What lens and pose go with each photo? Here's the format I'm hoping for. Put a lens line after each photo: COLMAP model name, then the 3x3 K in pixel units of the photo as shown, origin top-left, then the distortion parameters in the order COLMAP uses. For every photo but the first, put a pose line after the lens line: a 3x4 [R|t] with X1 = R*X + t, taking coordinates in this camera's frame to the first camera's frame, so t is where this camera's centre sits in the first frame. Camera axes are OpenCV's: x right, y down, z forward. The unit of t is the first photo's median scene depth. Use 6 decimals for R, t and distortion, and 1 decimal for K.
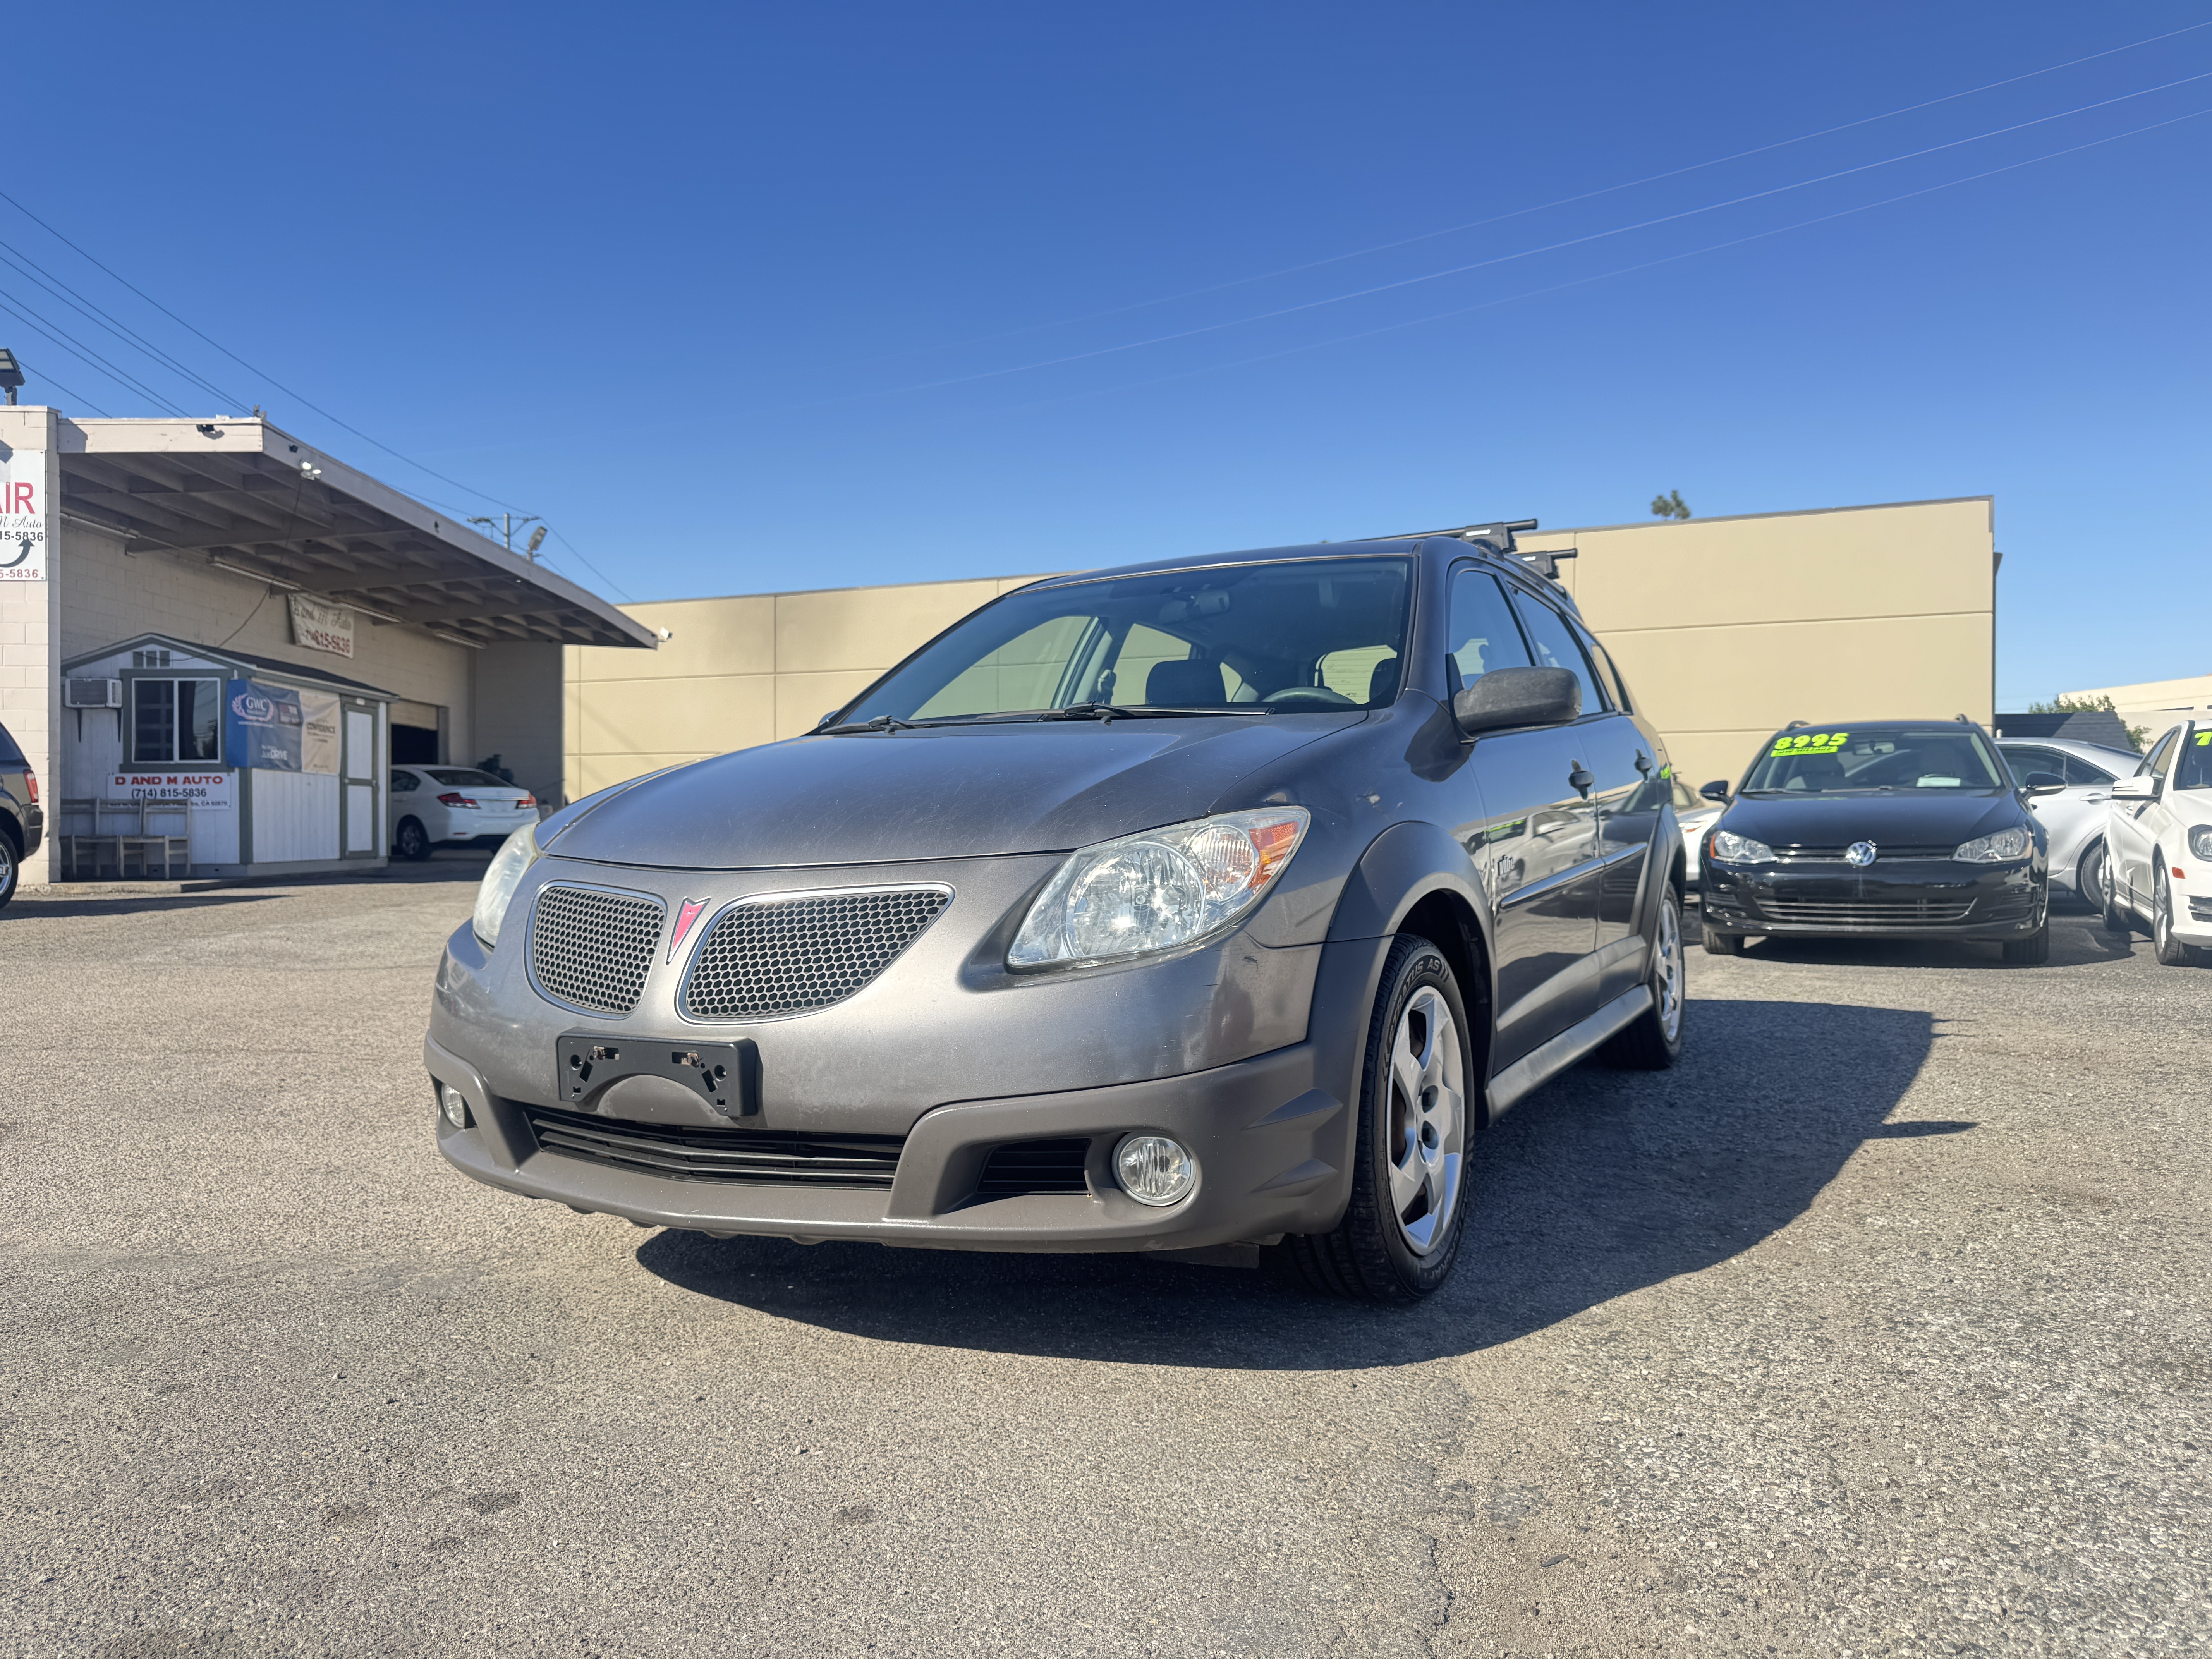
lens RADIAL K [[1577.1, 0, 1107.7], [0, 1577.1, 784.1], [0, 0, 1]] dist [0.053174, -0.058759]
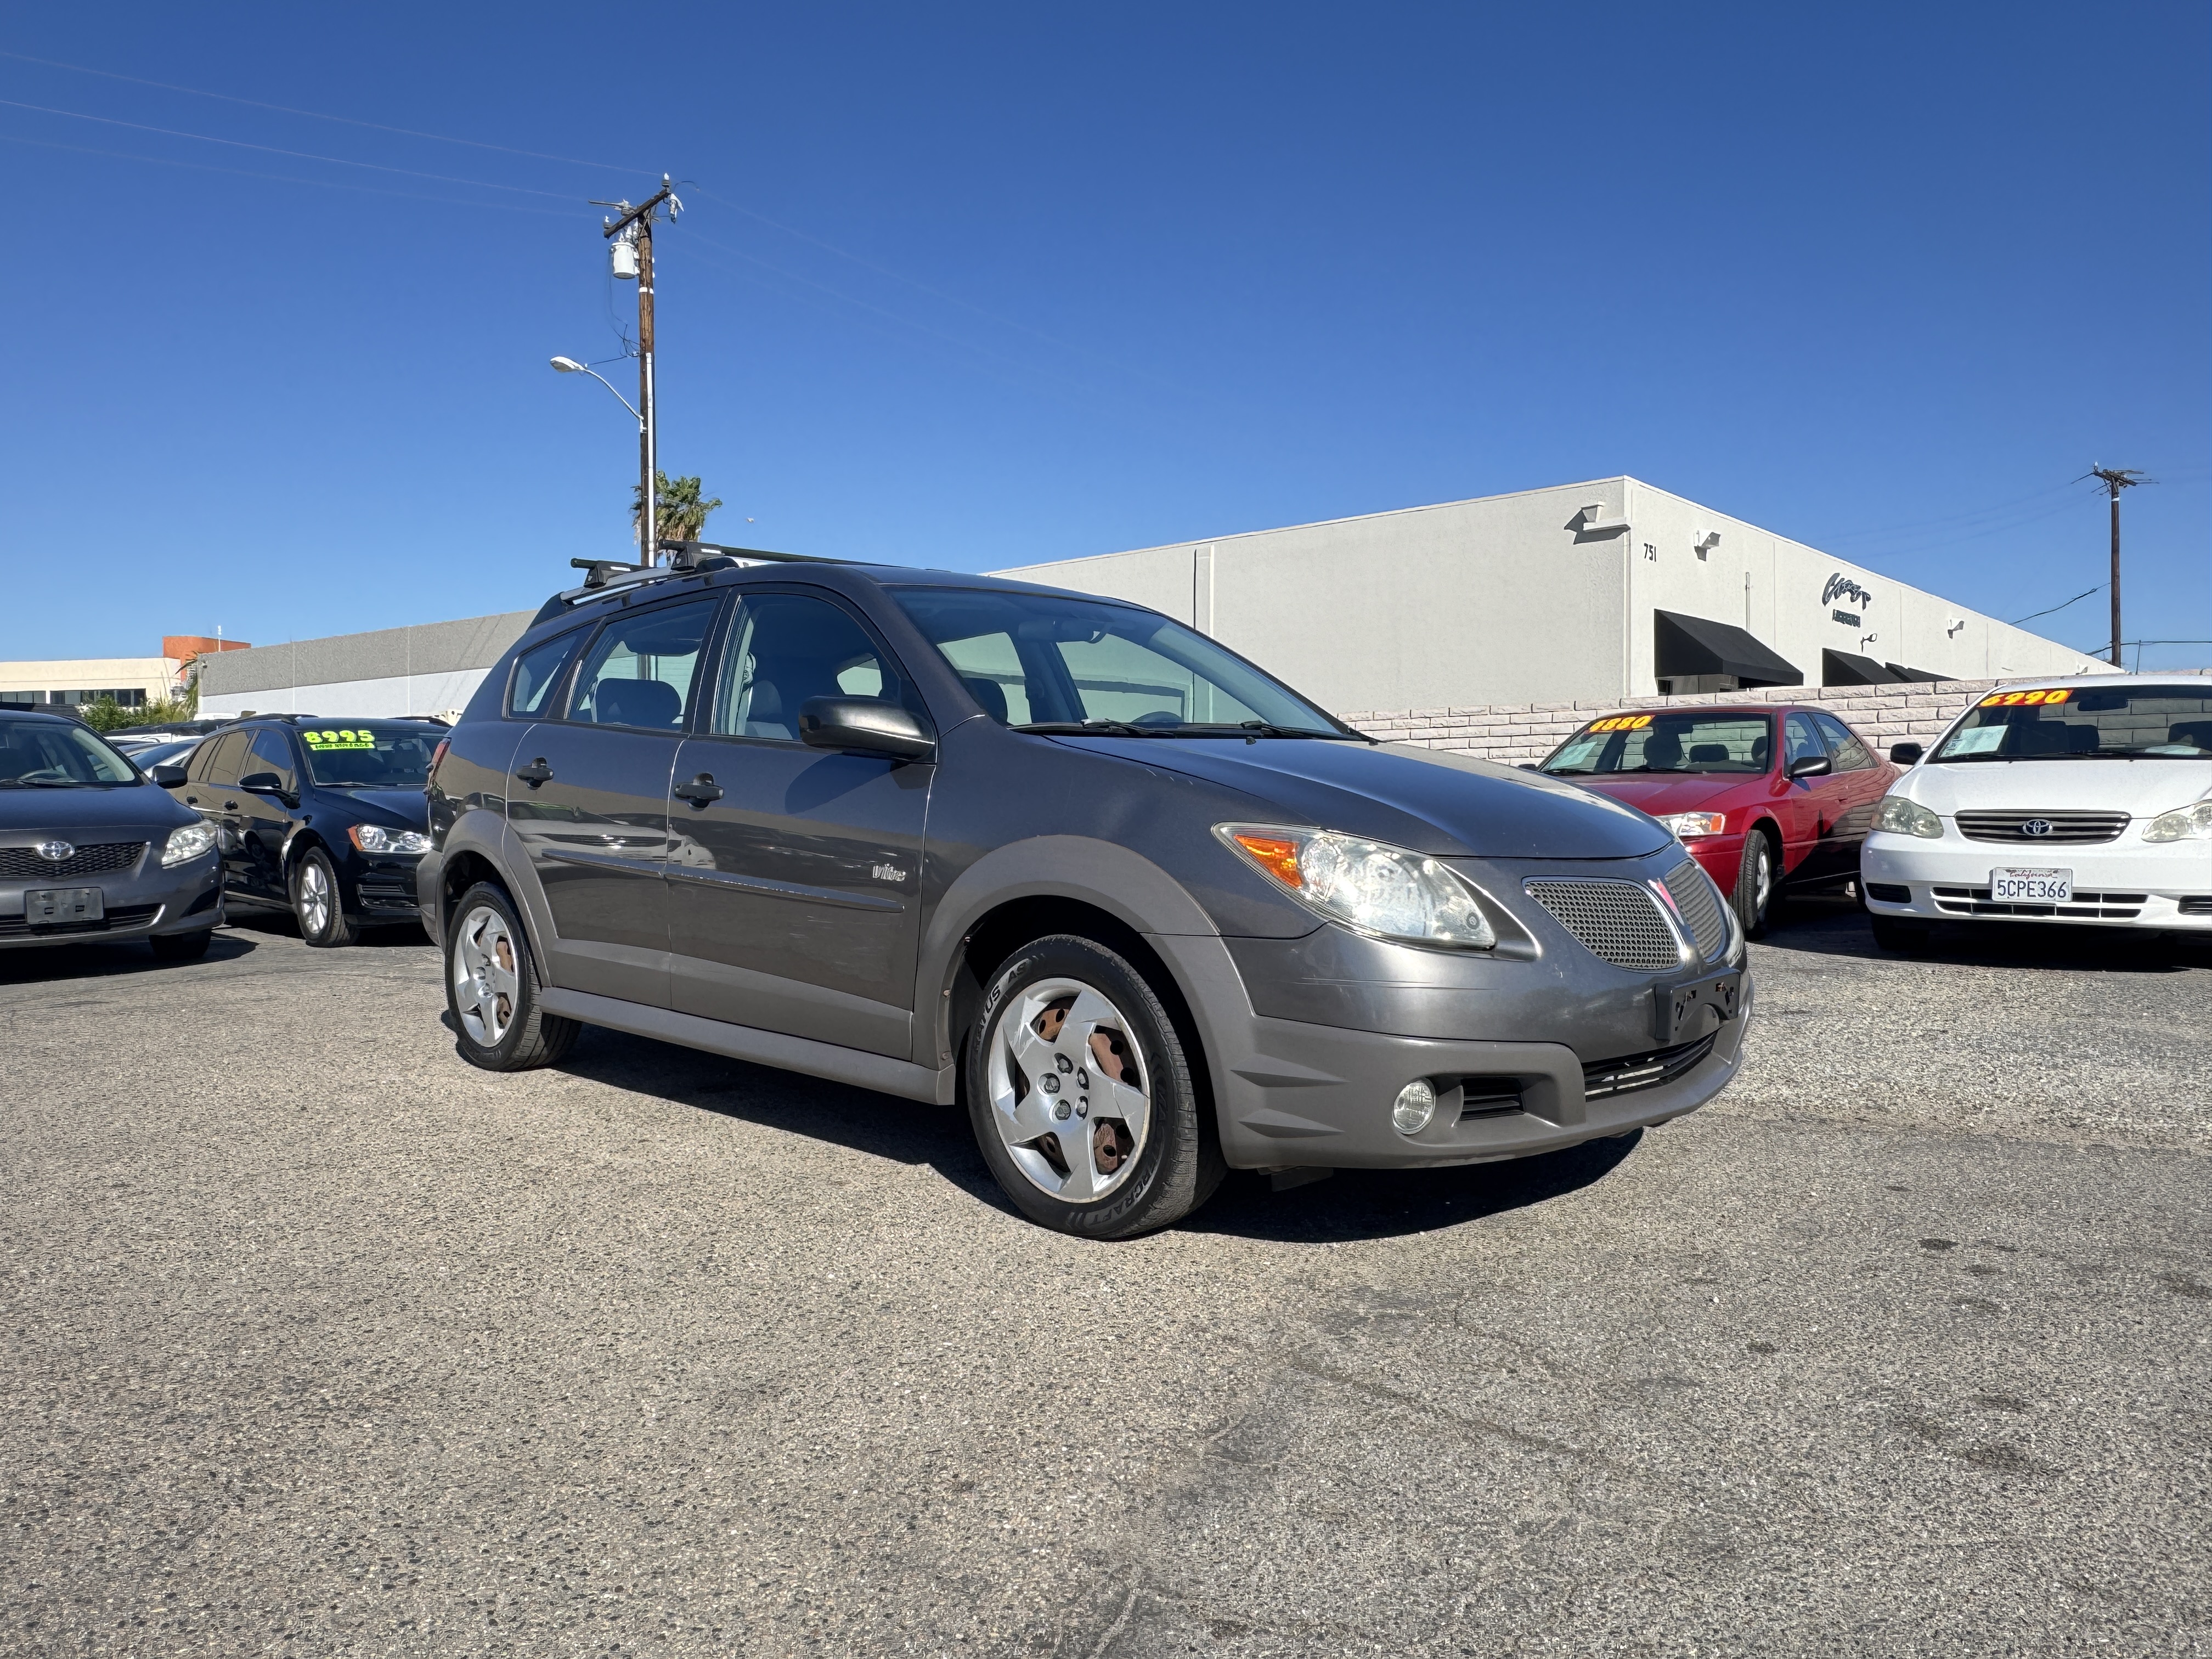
lens RADIAL K [[1515.1, 0, 1097.2], [0, 1515.1, 821.9], [0, 0, 1]] dist [-0.005308, 0.002093]
pose [[0.244392, -0.013016, 0.969589, -0.376869], [-0.012262, 0.999788, 0.016512, 0.002601], [-0.969599, -0.015924, 0.244181, 0.266977]]
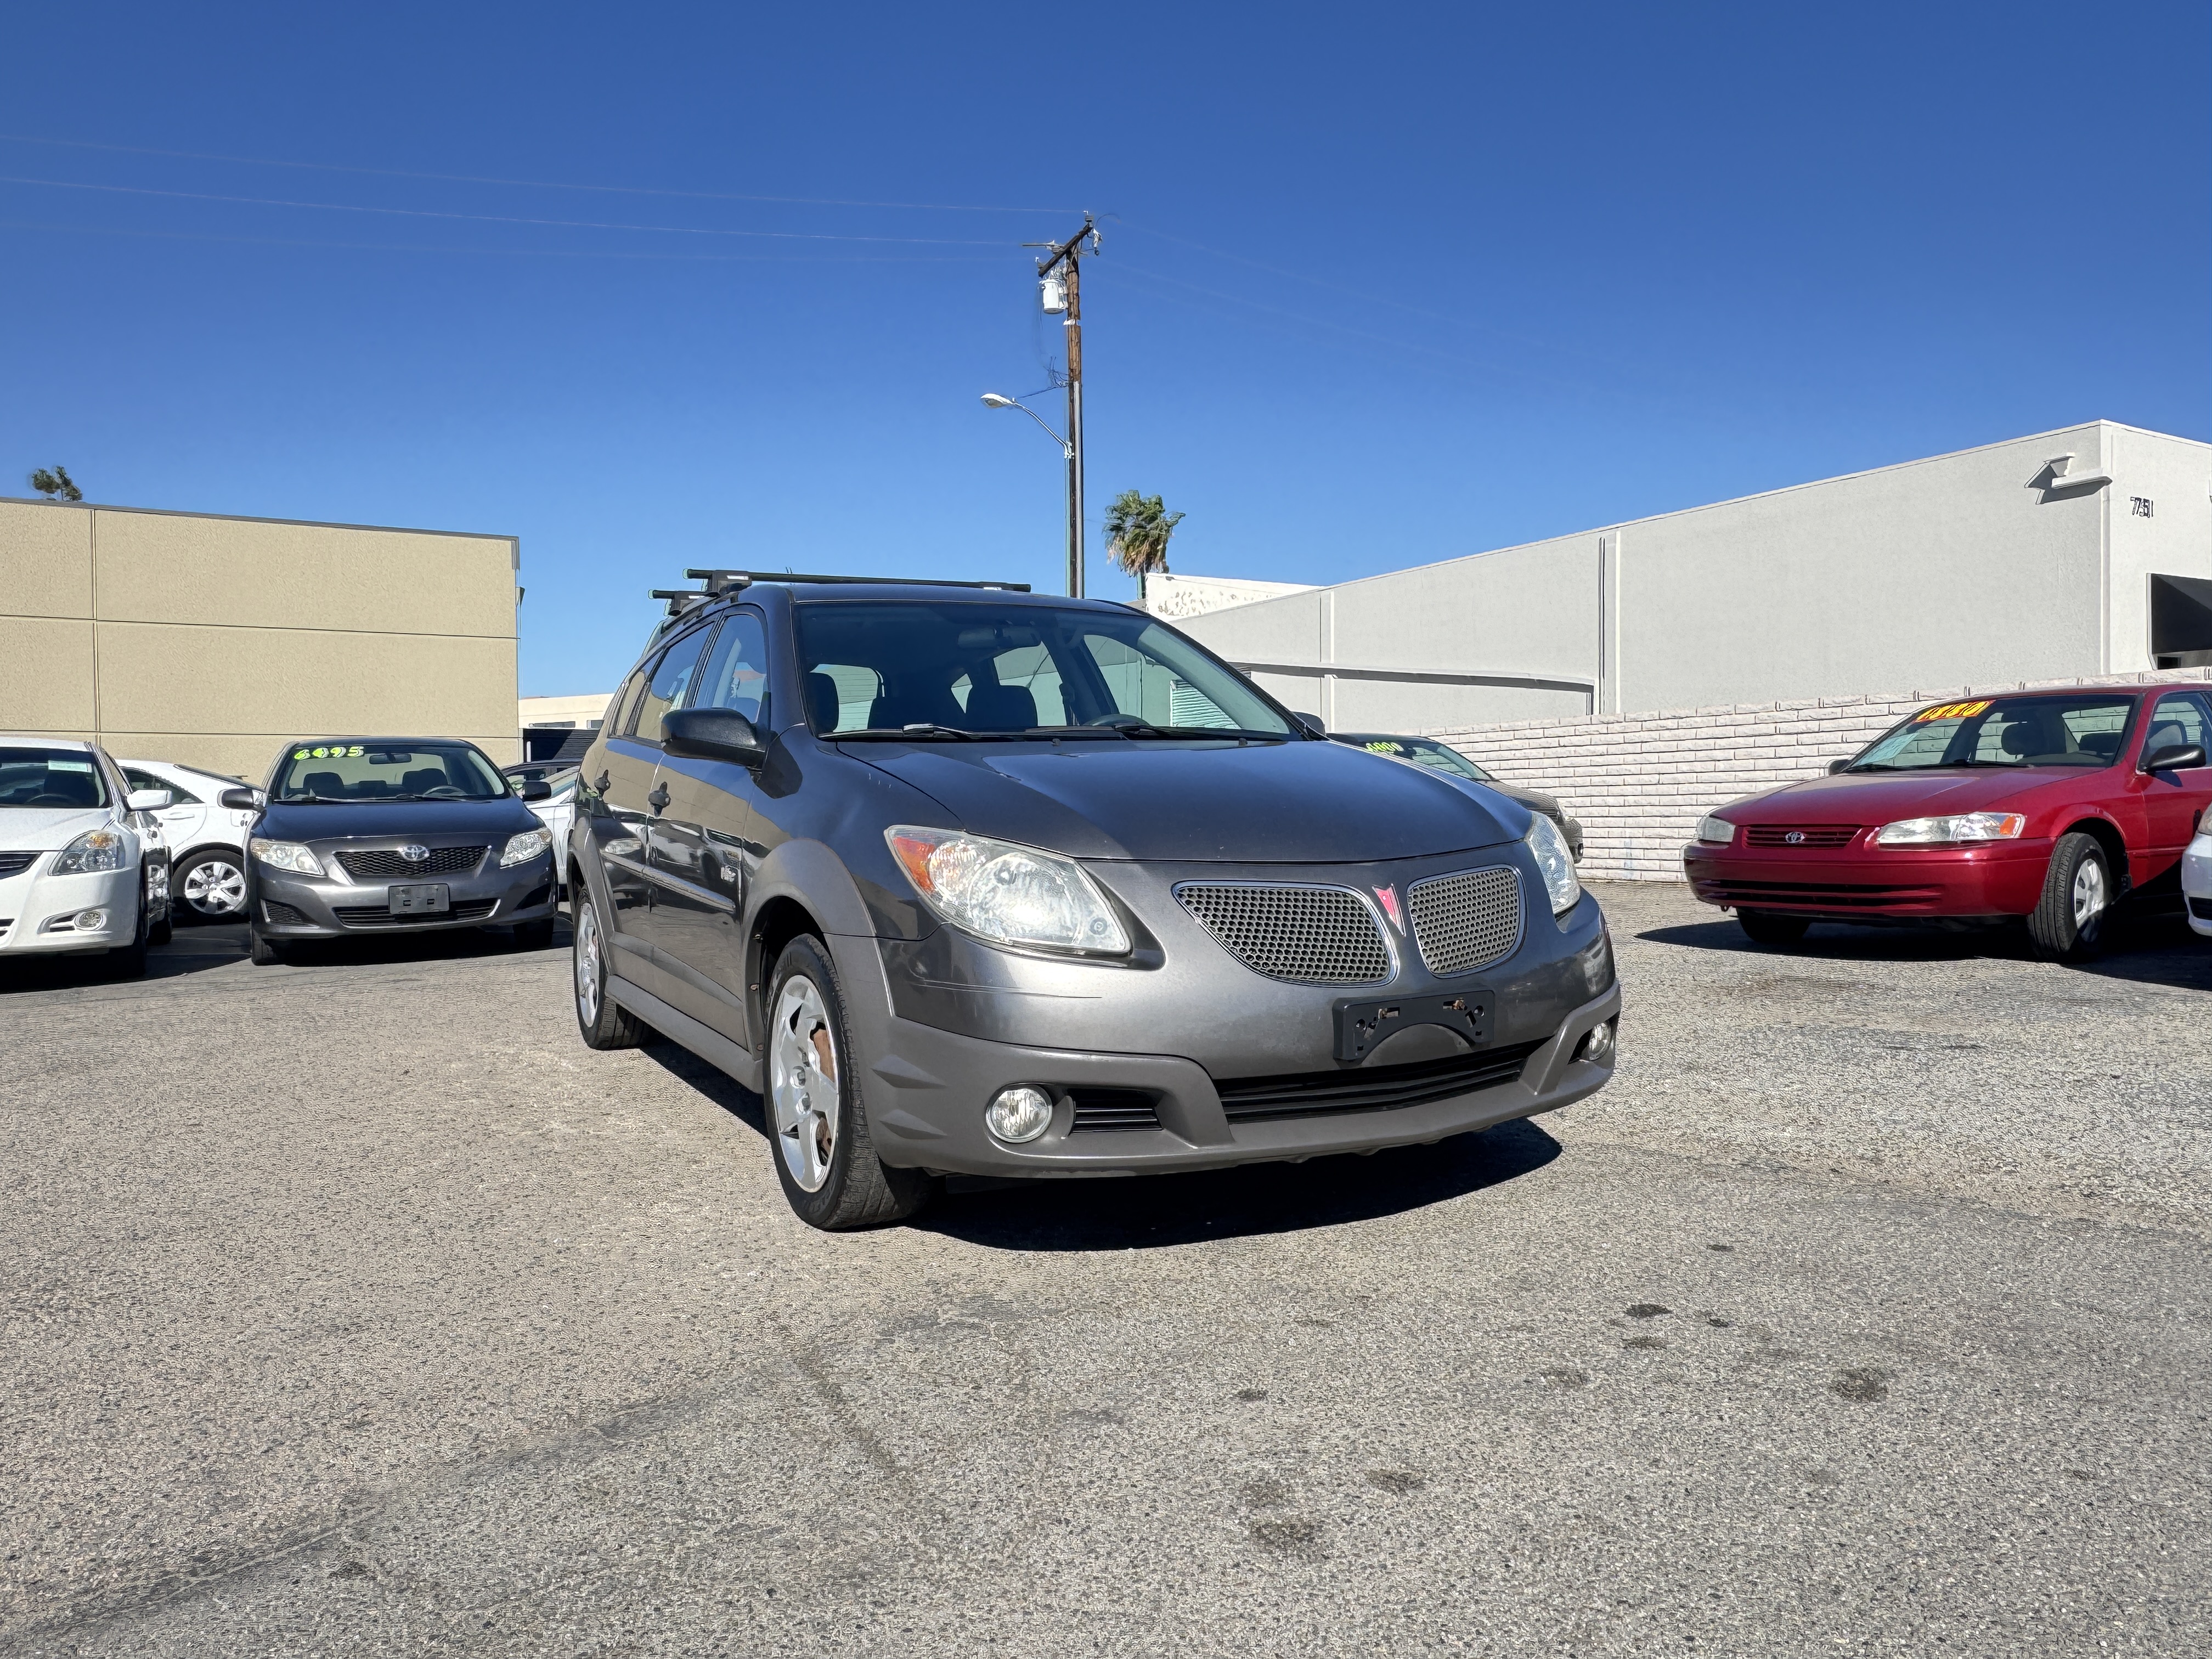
lens RADIAL K [[1514.7, 0, 1106.0], [0, 1514.7, 829.5], [0, 0, 1]] dist [-0.004199, -0.000692]
pose [[0.535806, -0.015096, 0.844206, -0.318387], [-0.003542, 0.999791, 0.020126, 0.001979], [-0.844334, -0.013774, 0.535640, 0.128955]]
